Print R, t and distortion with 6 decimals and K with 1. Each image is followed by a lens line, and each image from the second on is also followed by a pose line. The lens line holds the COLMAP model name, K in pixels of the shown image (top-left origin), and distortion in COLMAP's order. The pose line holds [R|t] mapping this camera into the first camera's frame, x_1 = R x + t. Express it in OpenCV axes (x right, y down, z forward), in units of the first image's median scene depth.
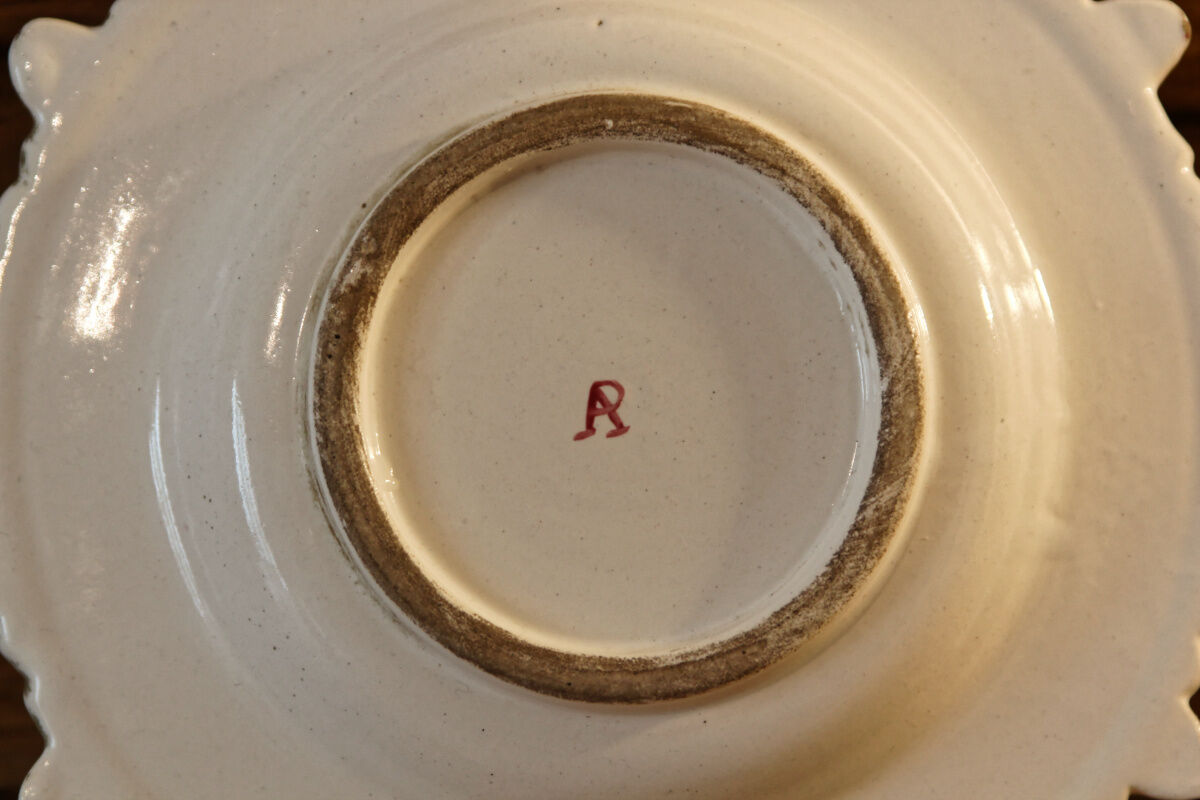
lens RADIAL K [[5562.9, 0, 600.0], [0, 5562.9, 400.0], [0, 0, 1]] dist [-0.494893, 3.846462]
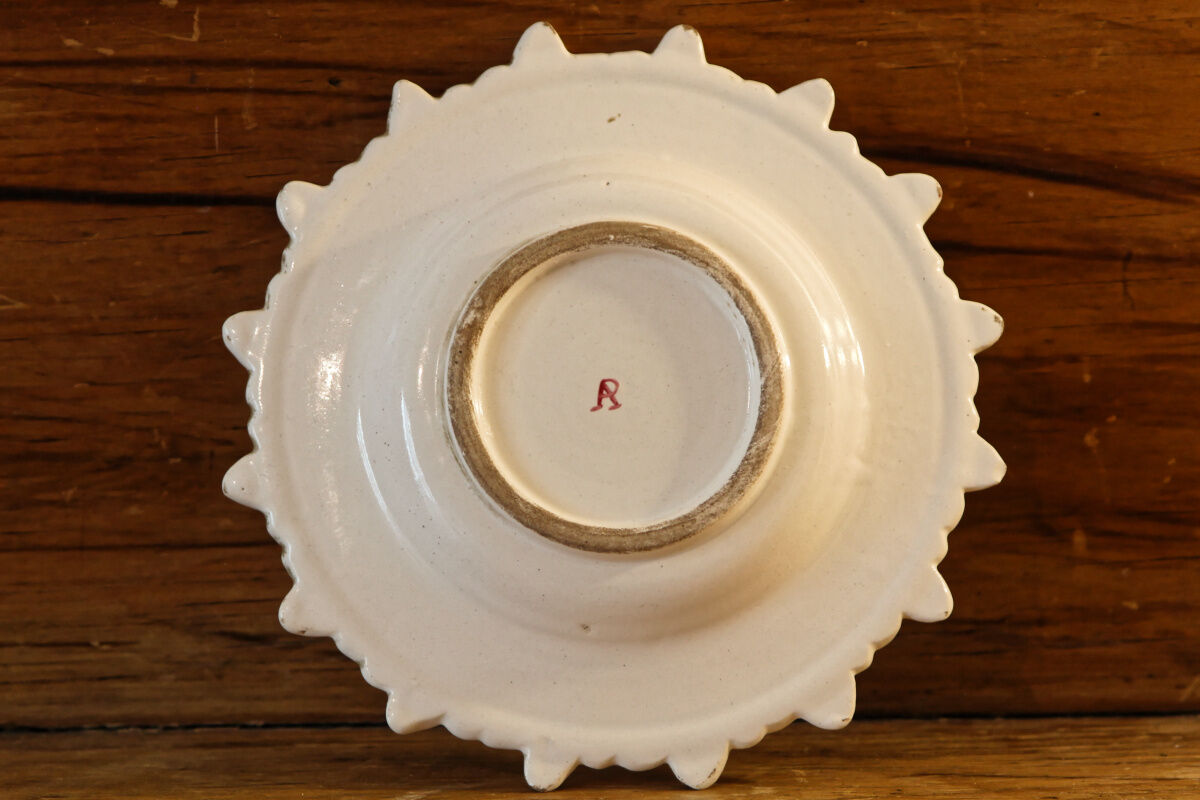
lens RADIAL K [[5562.9, 0, 600.0], [0, 5562.9, 400.0], [0, 0, 1]] dist [-0.494893, 3.846462]
pose [[0.999871, 0.006863, -0.014496, 0.024564], [-0.007843, 0.997608, -0.068675, 0.127962], [0.013990, 0.068780, 0.997534, -0.805479]]
